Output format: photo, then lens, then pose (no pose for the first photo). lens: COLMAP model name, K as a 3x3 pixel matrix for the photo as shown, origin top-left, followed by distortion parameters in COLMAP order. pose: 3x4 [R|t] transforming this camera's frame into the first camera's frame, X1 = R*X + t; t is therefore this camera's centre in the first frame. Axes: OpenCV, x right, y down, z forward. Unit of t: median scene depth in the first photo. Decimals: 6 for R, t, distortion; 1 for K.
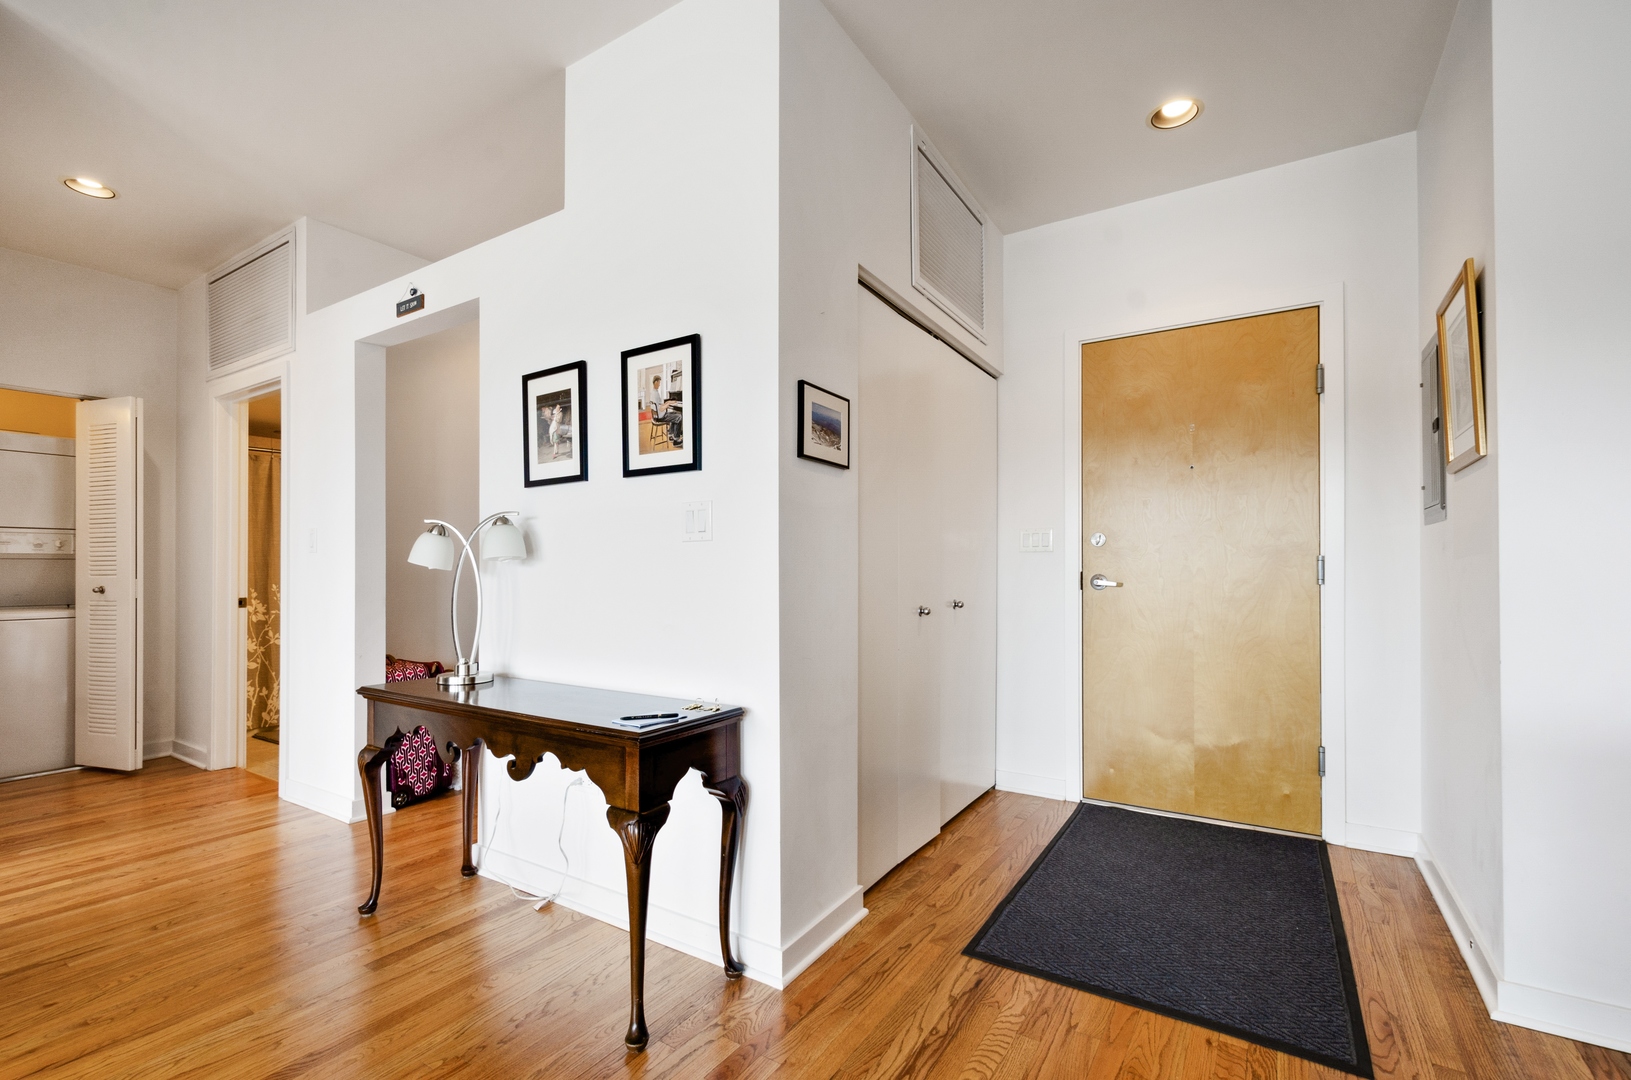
lens RADIAL K [[727.2, 0, 807.4], [0, 727.2, 568.6], [0, 0, 1]] dist [-0.001386, -0.000085]
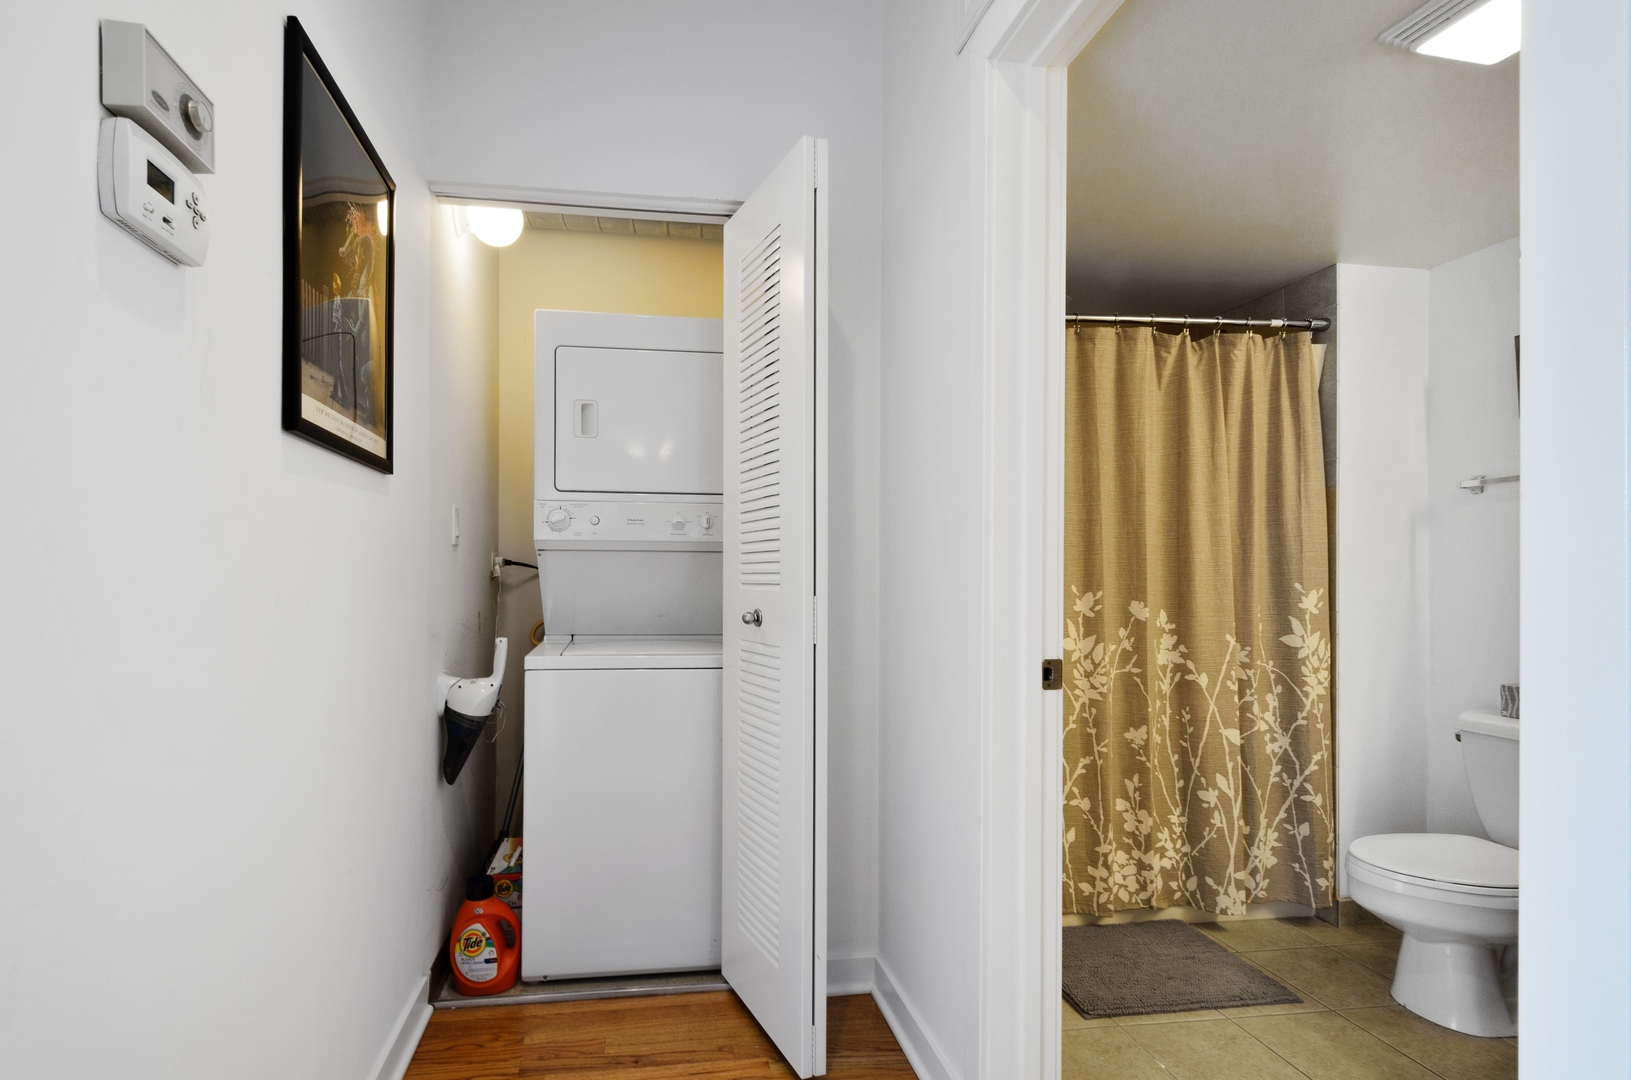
lens RADIAL K [[718.0, 0, 809.3], [0, 718.0, 564.9], [0, 0, 1]] dist [0.006757, -0.000057]
pose [[0.735149, -0.001501, -0.677904, -0.633082], [-0.000466, 0.999996, -0.002719, -0.001903], [0.677905, 0.002315, 0.735146, 0.680159]]
